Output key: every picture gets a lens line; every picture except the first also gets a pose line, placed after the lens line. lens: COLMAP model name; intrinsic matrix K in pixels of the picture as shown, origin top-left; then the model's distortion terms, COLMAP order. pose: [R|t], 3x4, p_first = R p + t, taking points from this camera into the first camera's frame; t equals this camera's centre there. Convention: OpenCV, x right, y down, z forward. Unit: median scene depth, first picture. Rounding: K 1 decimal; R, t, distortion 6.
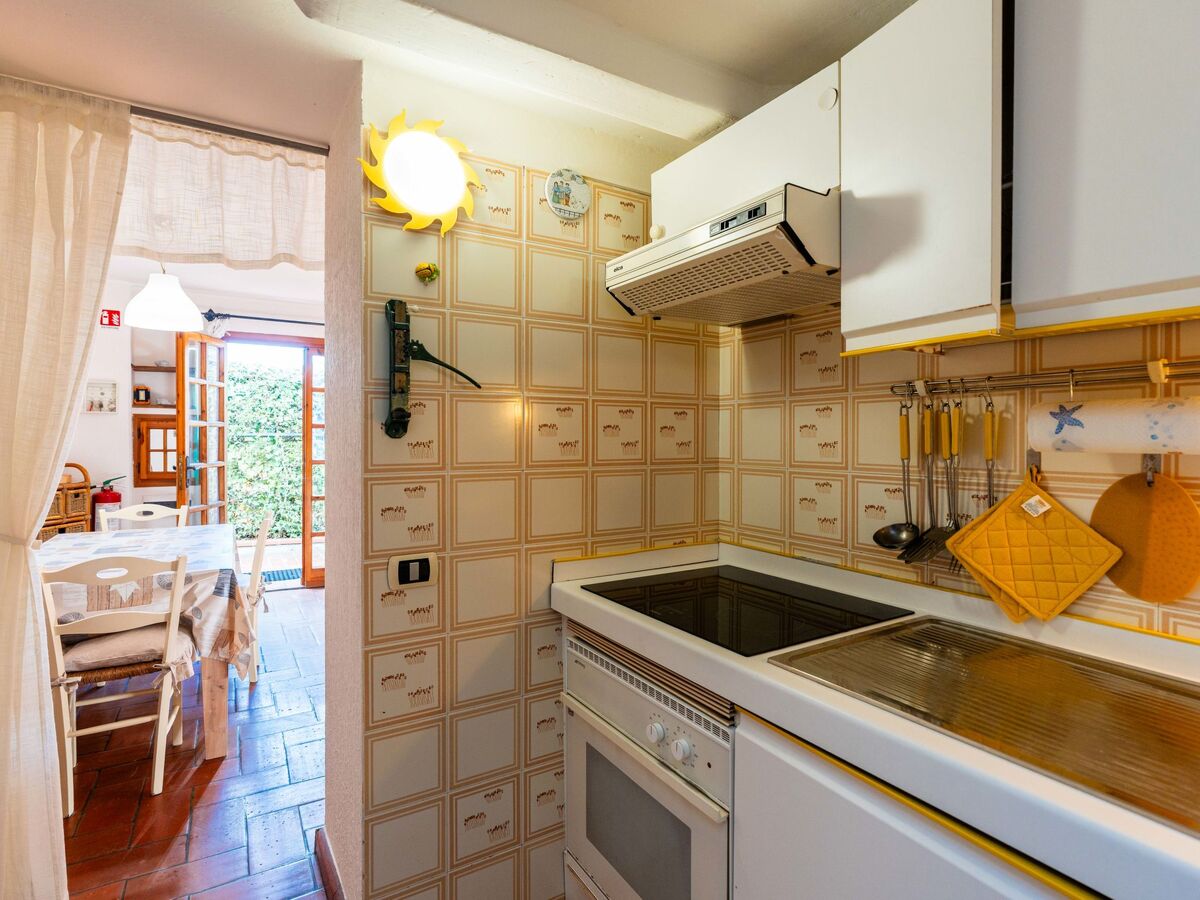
lens RADIAL K [[615.5, 0, 595.0], [0, 615.5, 442.7], [0, 0, 1]] dist [-0.002745, 0.000338]
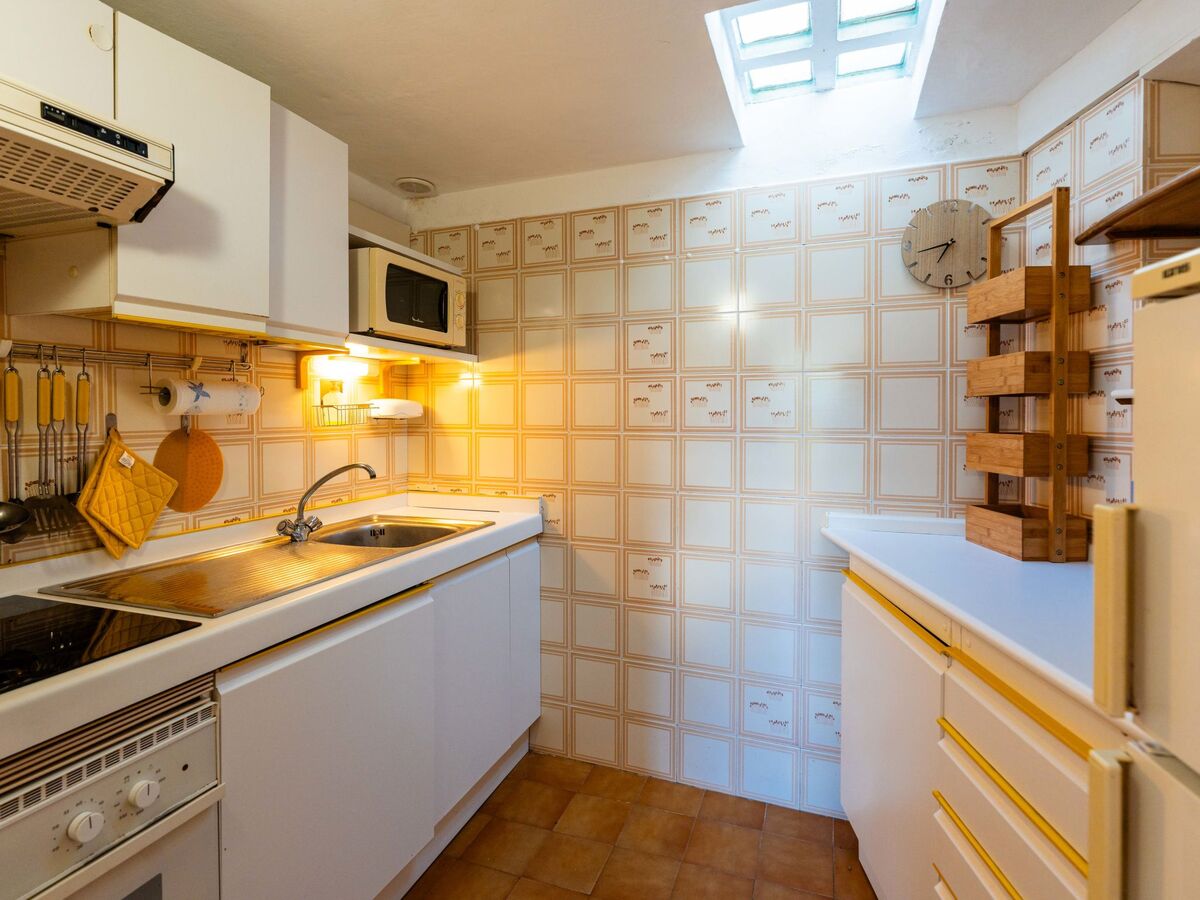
lens RADIAL K [[603.8, 0, 595.4], [0, 603.8, 421.7], [0, 0, 1]] dist [-0.002927, -0.000251]
pose [[-0.611879, -0.011733, 0.790864, -0.861469], [0.009829, 0.999700, 0.022436, 0.008437], [-0.790890, 0.021502, -0.611580, 1.047701]]
